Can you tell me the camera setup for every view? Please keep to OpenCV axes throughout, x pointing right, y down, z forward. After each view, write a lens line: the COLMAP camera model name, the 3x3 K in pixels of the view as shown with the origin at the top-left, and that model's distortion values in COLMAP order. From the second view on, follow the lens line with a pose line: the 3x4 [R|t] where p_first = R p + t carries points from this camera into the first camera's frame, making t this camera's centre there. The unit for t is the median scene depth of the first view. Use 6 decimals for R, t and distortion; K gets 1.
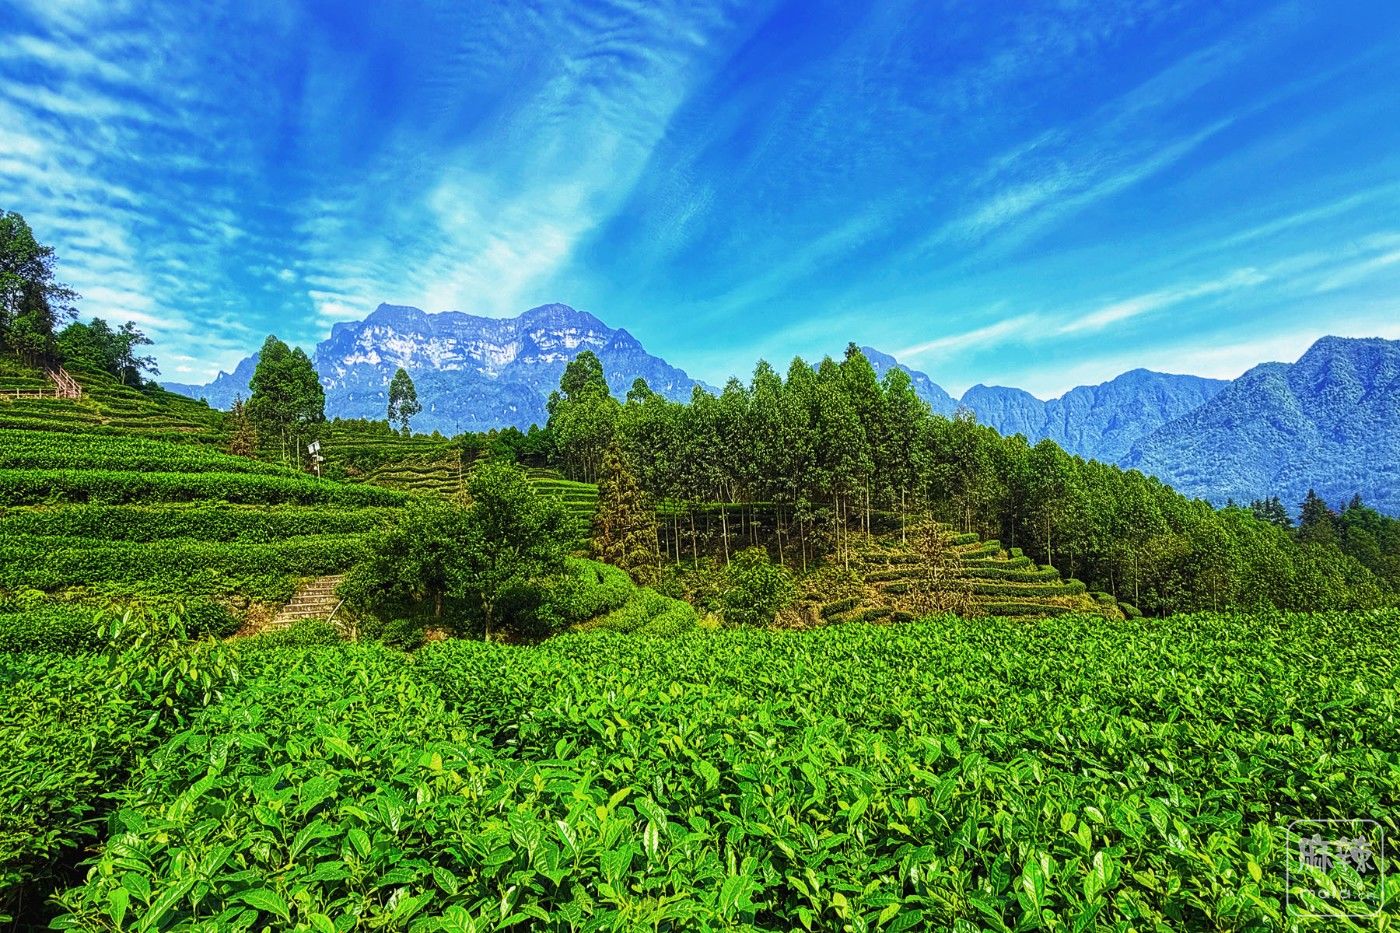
lens RADIAL K [[793.0, 0, 694.2], [0, 793.0, 524.3], [0, 0, 1]] dist [-0.001184, -0.000406]
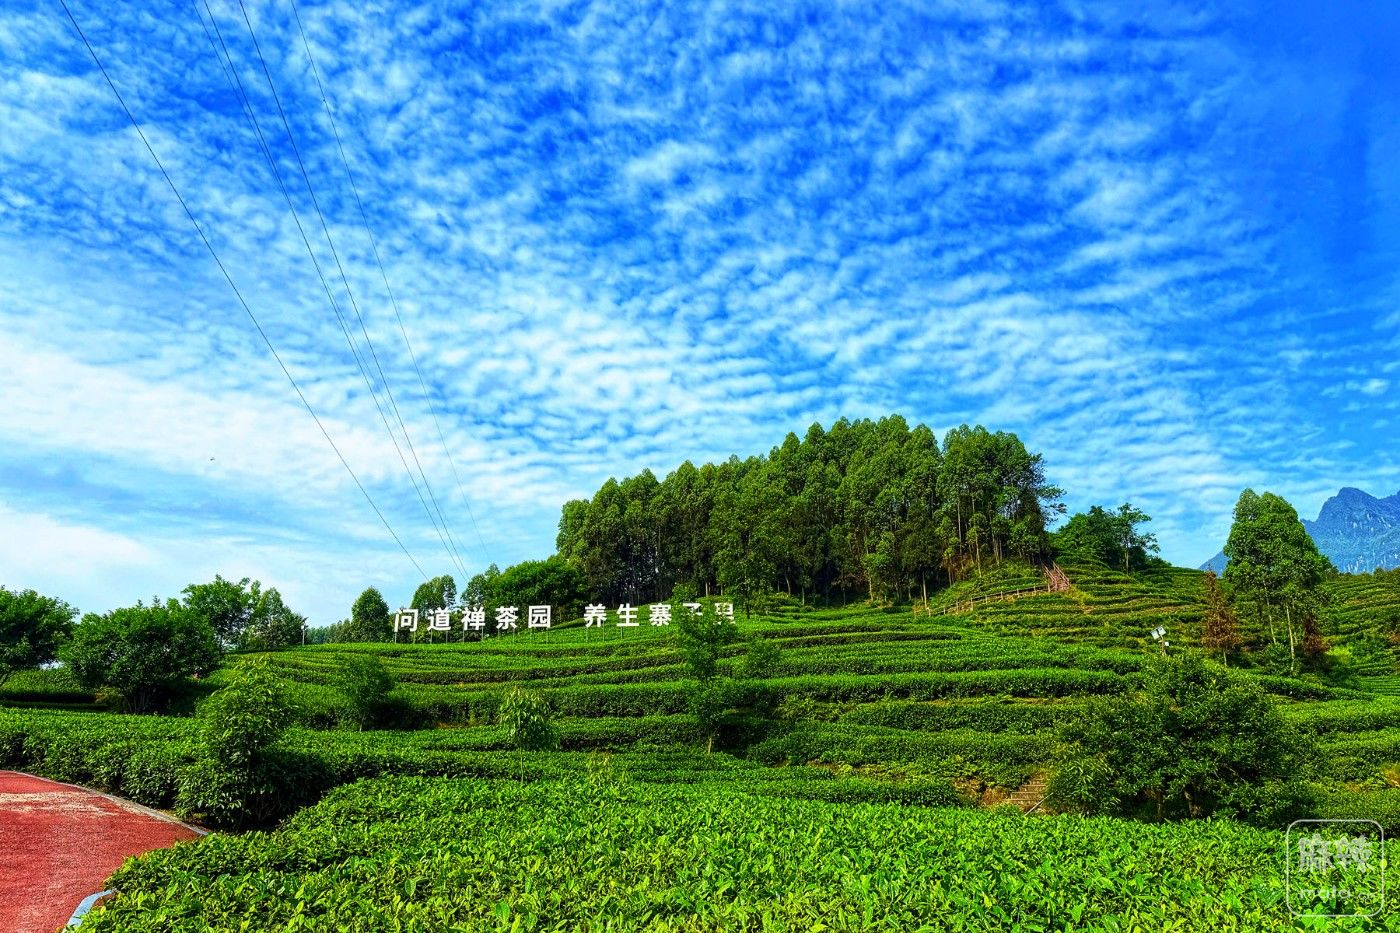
lens RADIAL K [[967.4, 0, 713.2], [0, 967.4, 472.6], [0, 0, 1]] dist [0.012446, -0.024089]
pose [[0.451023, -0.212677, -0.866803, 0.129414], [-0.000411, 0.971144, -0.238492, -0.002146], [0.892512, 0.107922, 0.437921, -0.004038]]
